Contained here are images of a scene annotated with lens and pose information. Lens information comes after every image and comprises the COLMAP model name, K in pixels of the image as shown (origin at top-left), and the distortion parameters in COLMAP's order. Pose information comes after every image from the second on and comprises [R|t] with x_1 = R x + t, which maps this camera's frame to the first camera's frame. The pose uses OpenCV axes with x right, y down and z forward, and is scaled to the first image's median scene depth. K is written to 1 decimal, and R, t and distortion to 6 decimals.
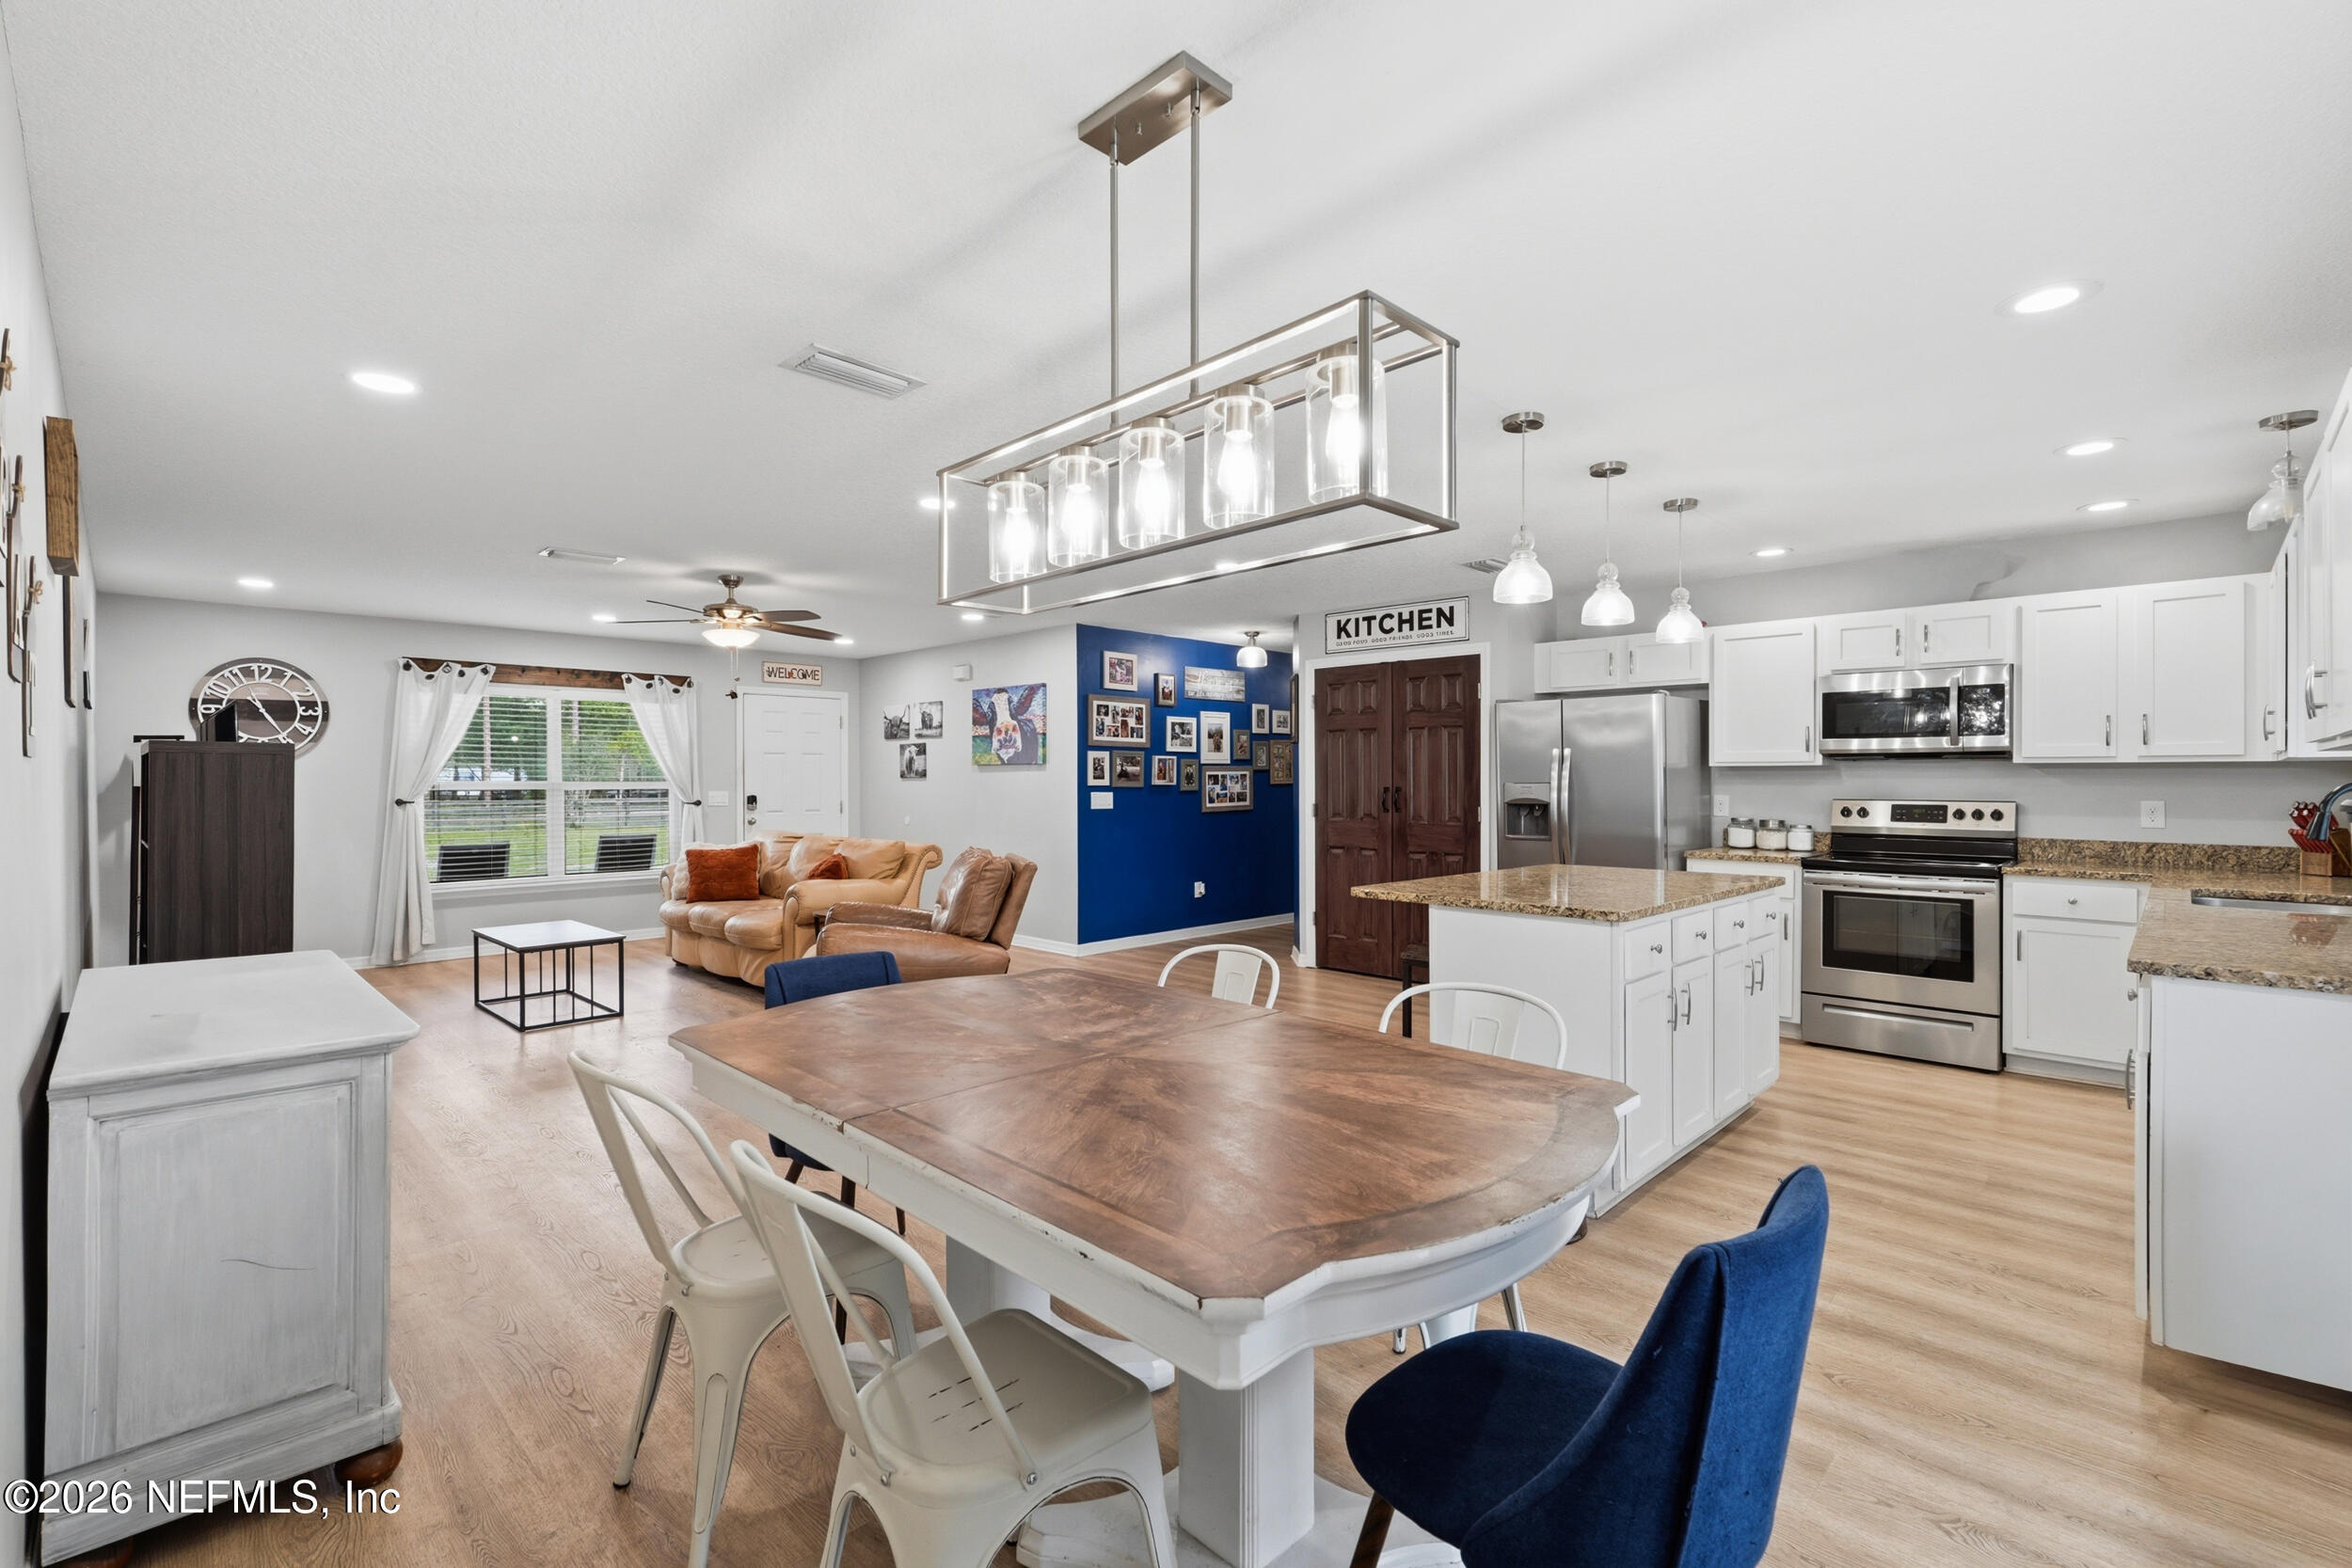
lens RADIAL K [[1030.8, 0, 1169.4], [0, 1030.8, 779.0], [0, 0, 1]] dist [-0.001735, -0.000446]
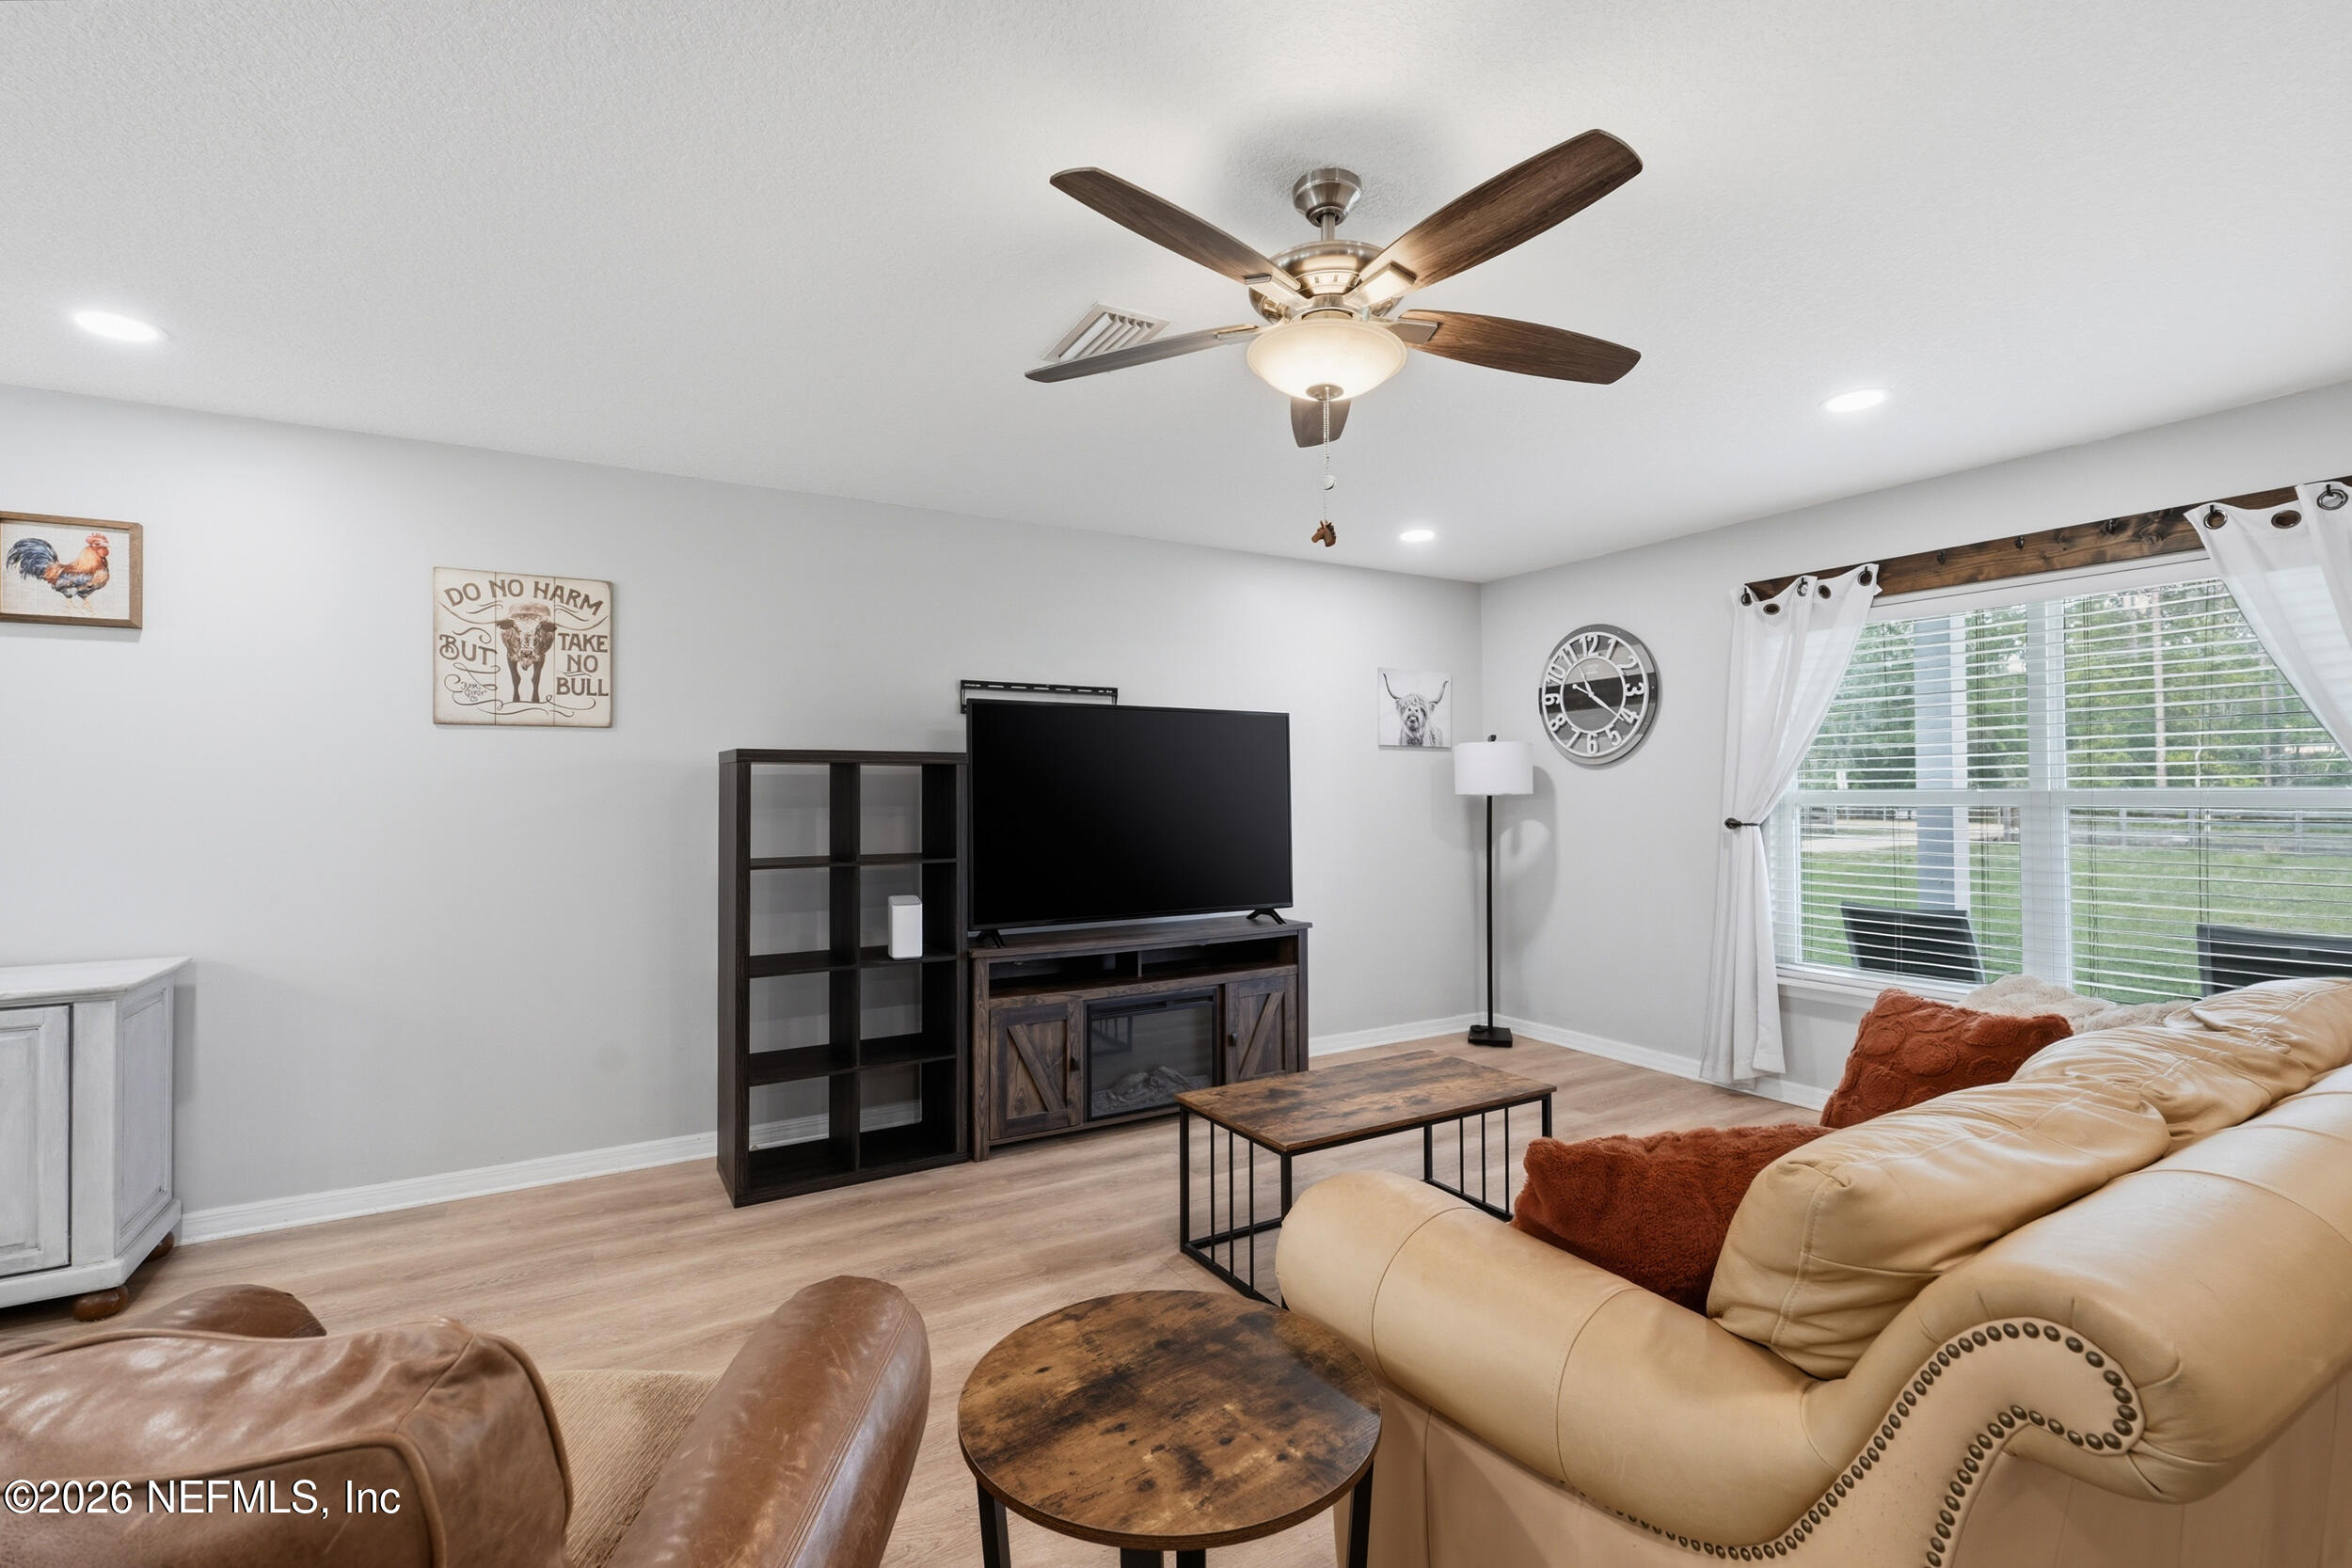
lens RADIAL K [[1030.8, 0, 1169.4], [0, 1030.8, 779.0], [0, 0, 1]] dist [-0.001735, -0.000446]
pose [[-0.264085, -0.009854, -0.964449, -0.075268], [0.004771, 0.999922, -0.011523, 0.001897], [0.964488, -0.007644, -0.264018, 0.899672]]
